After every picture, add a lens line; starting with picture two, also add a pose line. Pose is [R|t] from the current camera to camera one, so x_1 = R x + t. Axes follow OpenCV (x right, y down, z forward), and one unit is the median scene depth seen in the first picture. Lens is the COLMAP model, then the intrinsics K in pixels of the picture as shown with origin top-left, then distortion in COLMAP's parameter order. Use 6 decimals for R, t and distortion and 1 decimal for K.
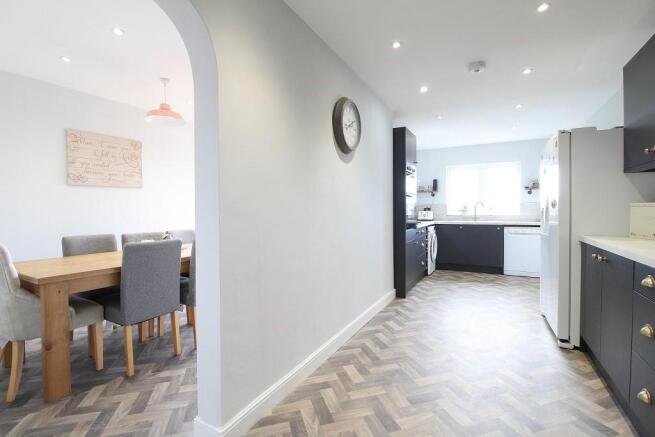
lens RADIAL K [[301.0, 0, 327.5], [0, 301.0, 215.4], [0, 0, 1]] dist [-0.012873, -0.004590]
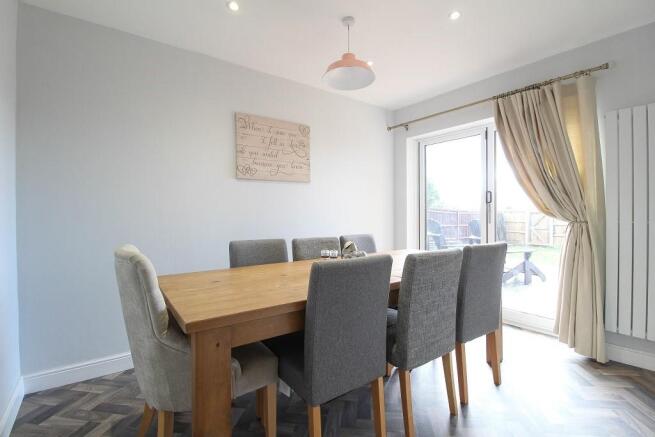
lens RADIAL K [[301.0, 0, 328.4], [0, 301.0, 215.6], [0, 0, 1]] dist [-0.012873, -0.004590]
pose [[0.907569, 0.000136, -0.419904, -0.279336], [-0.004200, 0.999953, -0.008752, 0.008958], [0.419883, 0.009707, 0.907526, 0.335321]]
